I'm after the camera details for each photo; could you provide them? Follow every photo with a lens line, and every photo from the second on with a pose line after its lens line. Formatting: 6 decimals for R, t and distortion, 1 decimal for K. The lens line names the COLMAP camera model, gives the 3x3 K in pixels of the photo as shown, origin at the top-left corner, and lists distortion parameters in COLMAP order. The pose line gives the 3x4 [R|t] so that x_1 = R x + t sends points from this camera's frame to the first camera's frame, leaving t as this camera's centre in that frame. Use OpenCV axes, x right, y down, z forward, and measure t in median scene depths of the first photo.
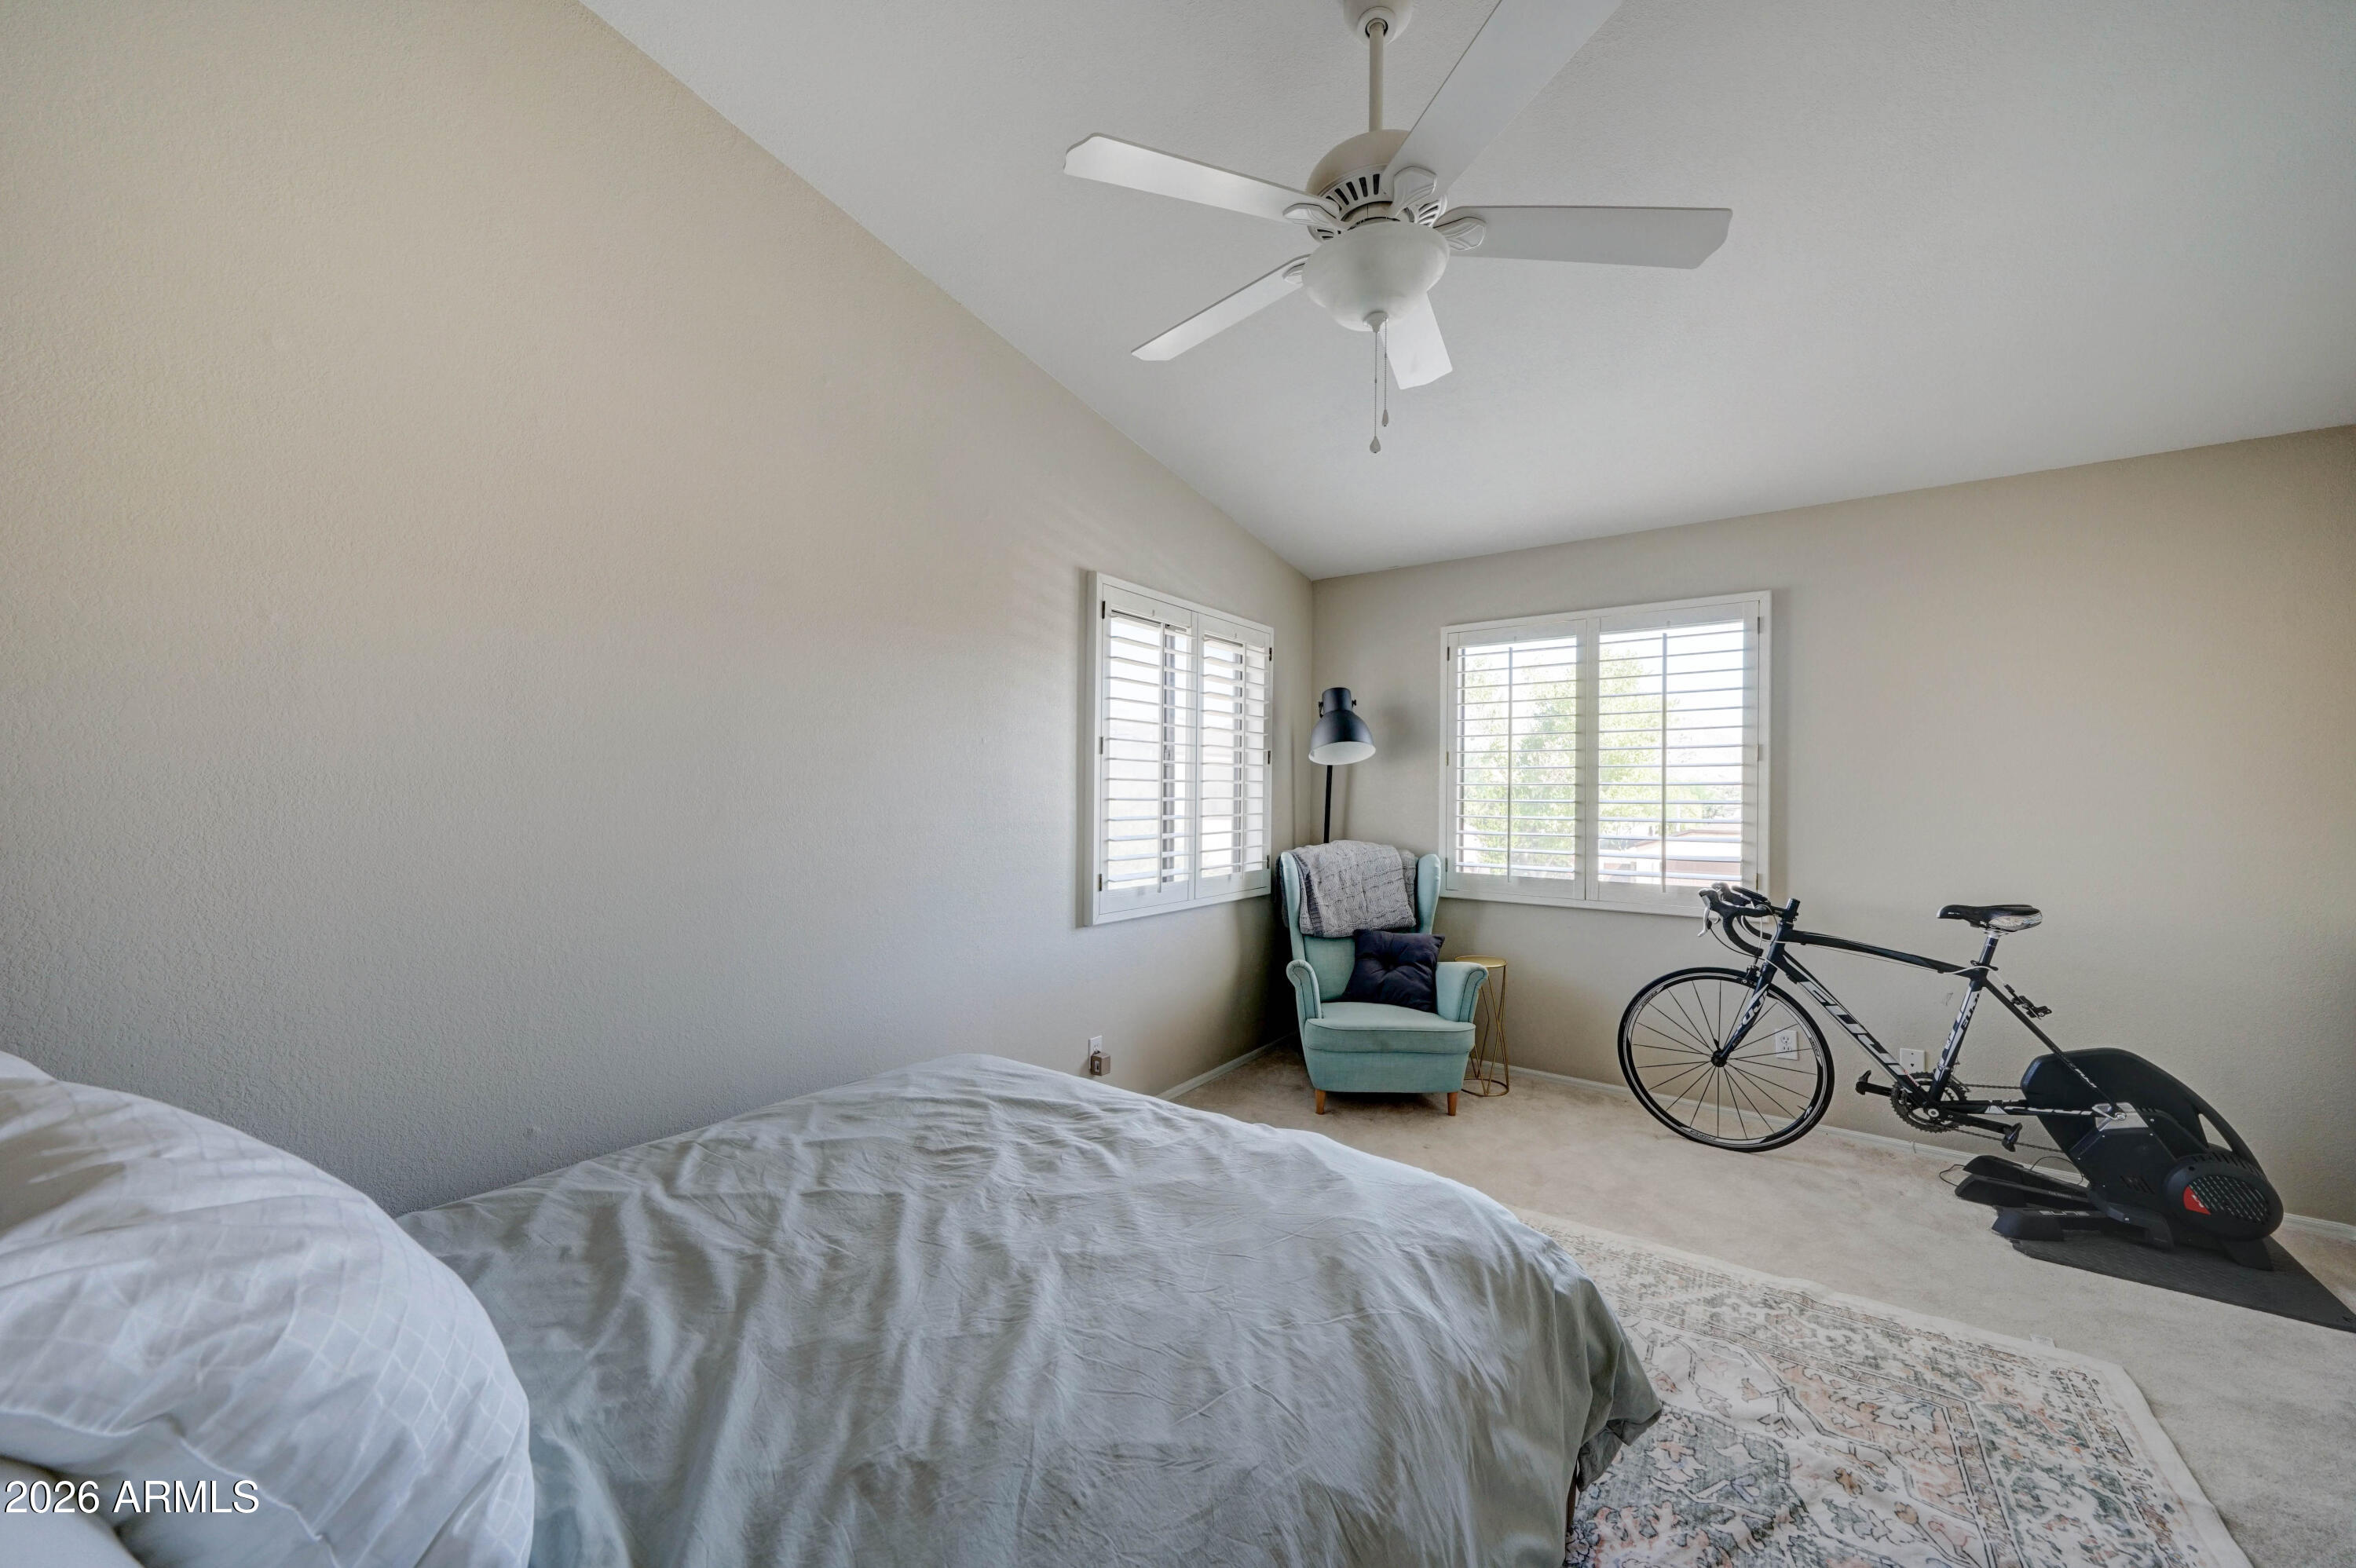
lens RADIAL K [[864.4, 0, 1198.6], [0, 864.4, 792.9], [0, 0, 1]] dist [-0.001364, -0.000358]
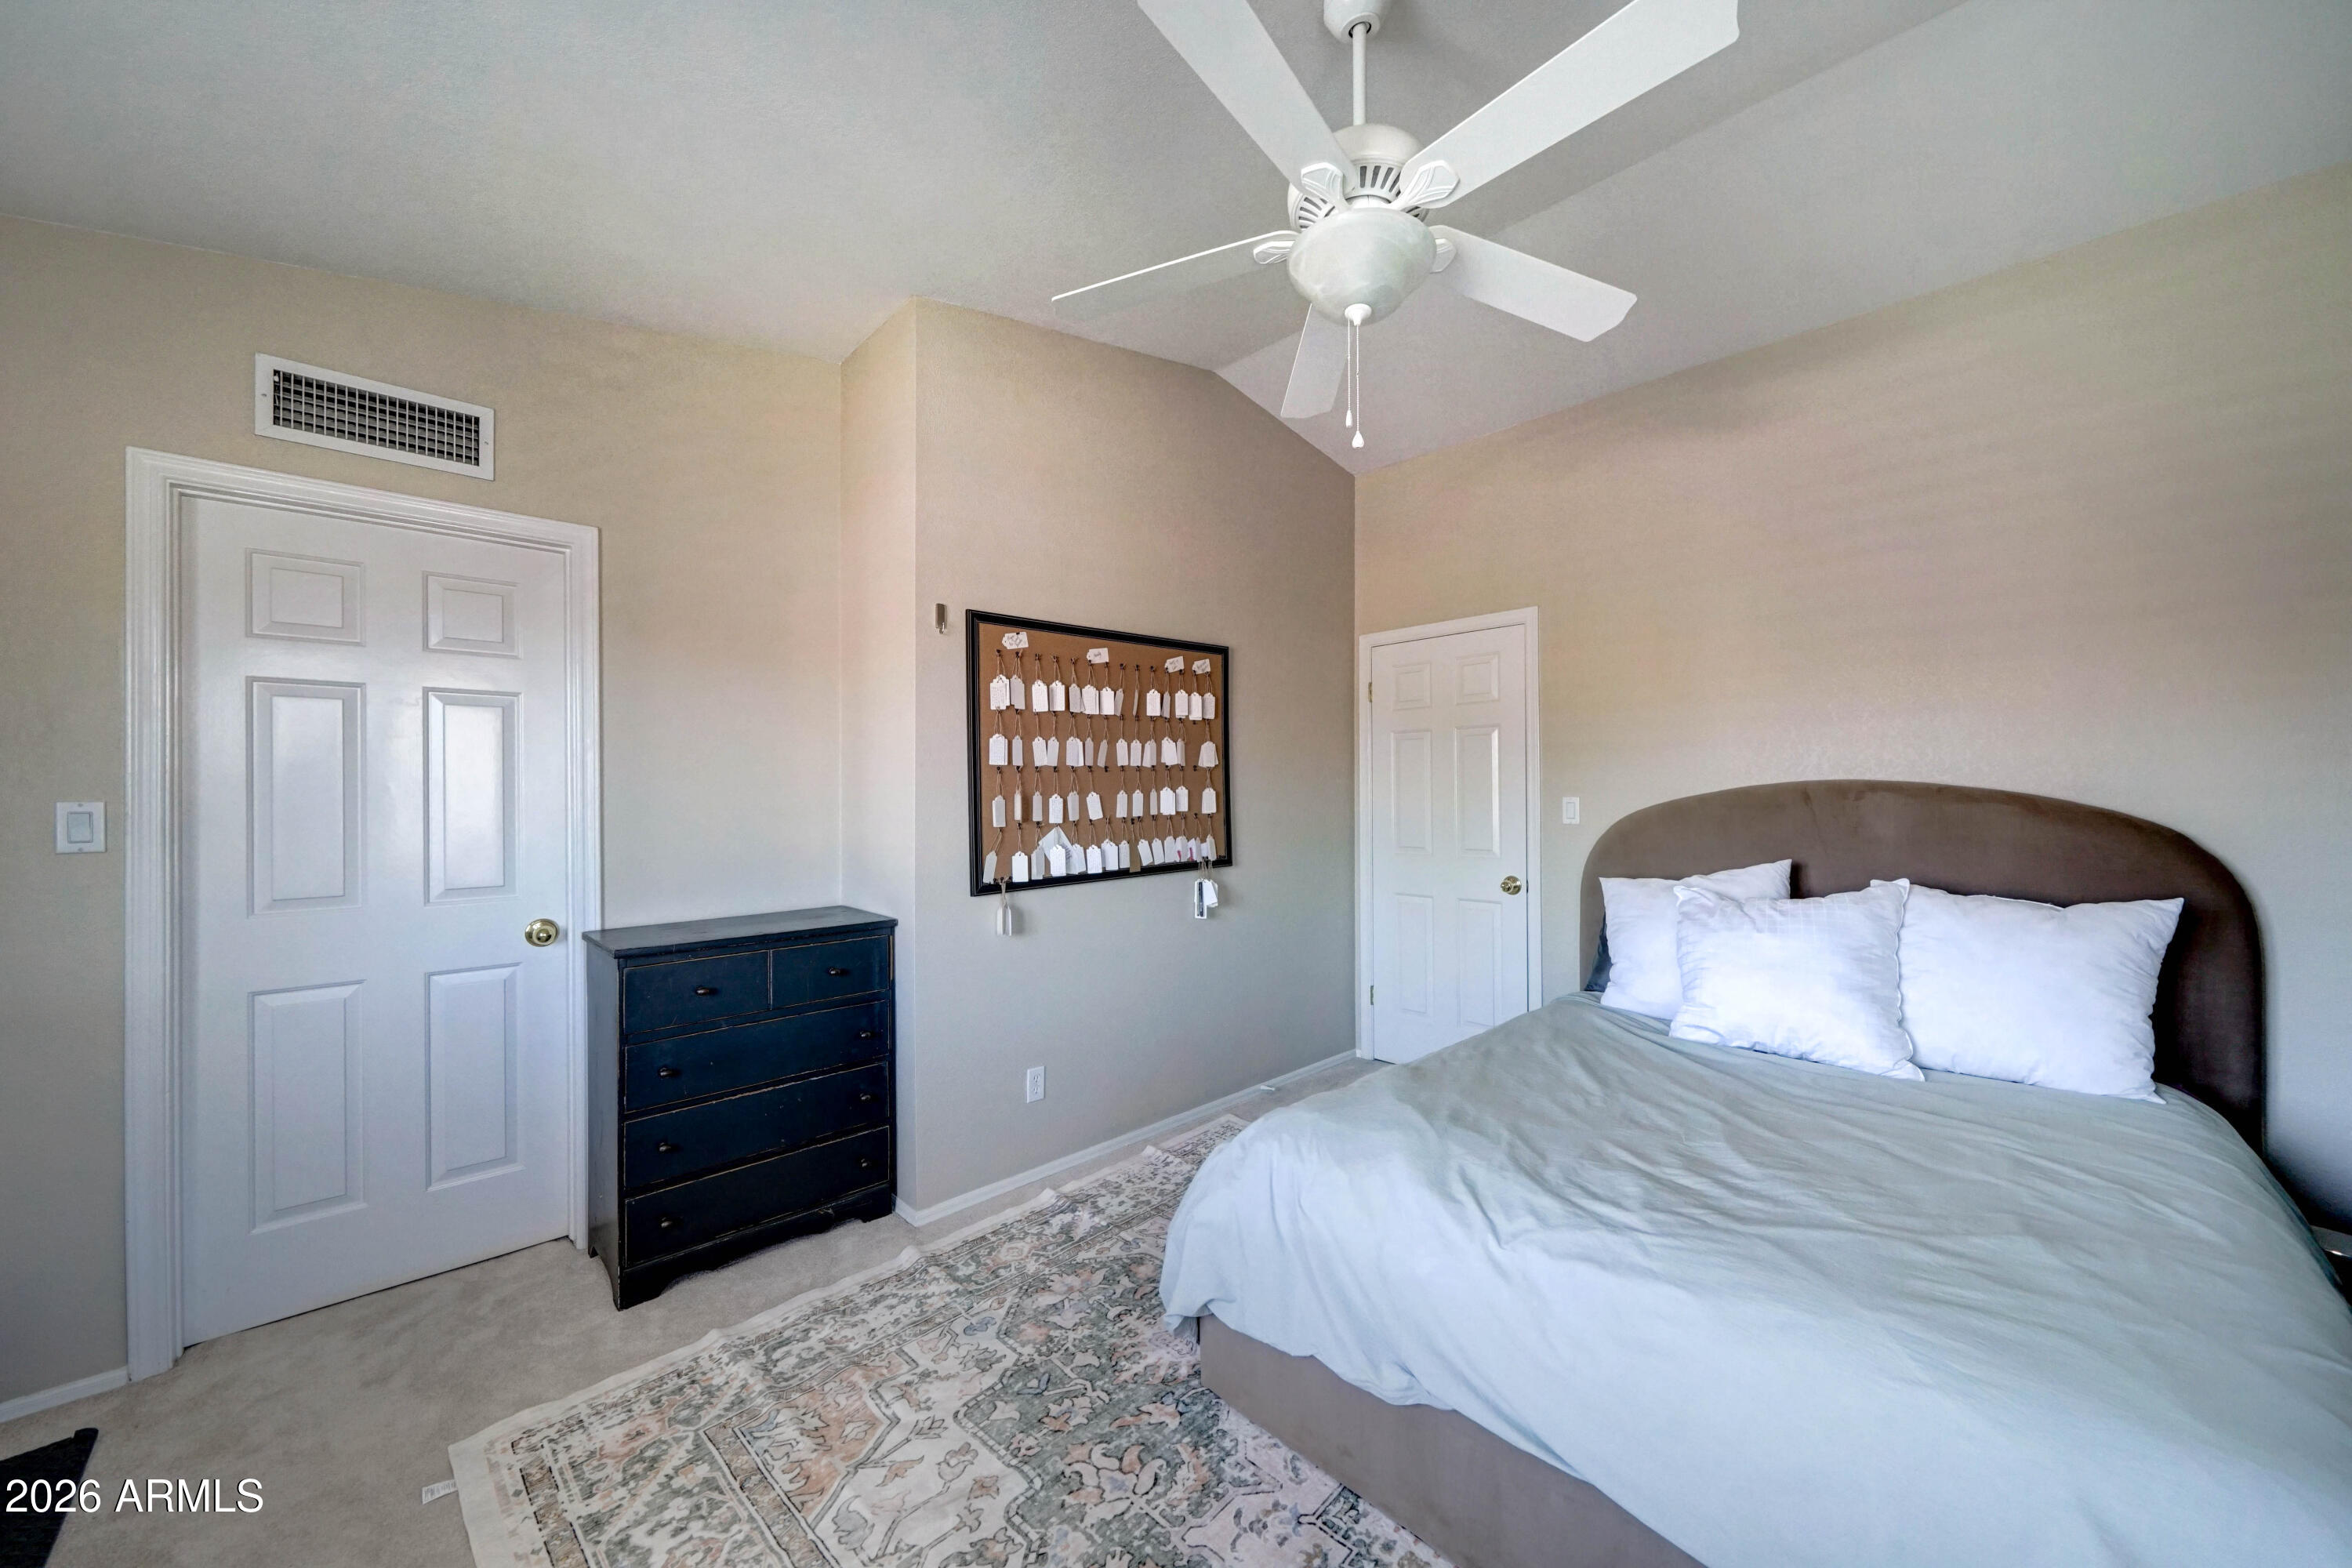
lens RADIAL K [[863.1, 0, 1196.6], [0, 863.1, 792.9], [0, 0, 1]] dist [-0.001364, -0.000358]
pose [[-0.985642, -0.006390, 0.168729, 0.234635], [-0.006406, 0.999979, 0.000455, 0.002237], [-0.168729, -0.000632, -0.985662, 2.170323]]
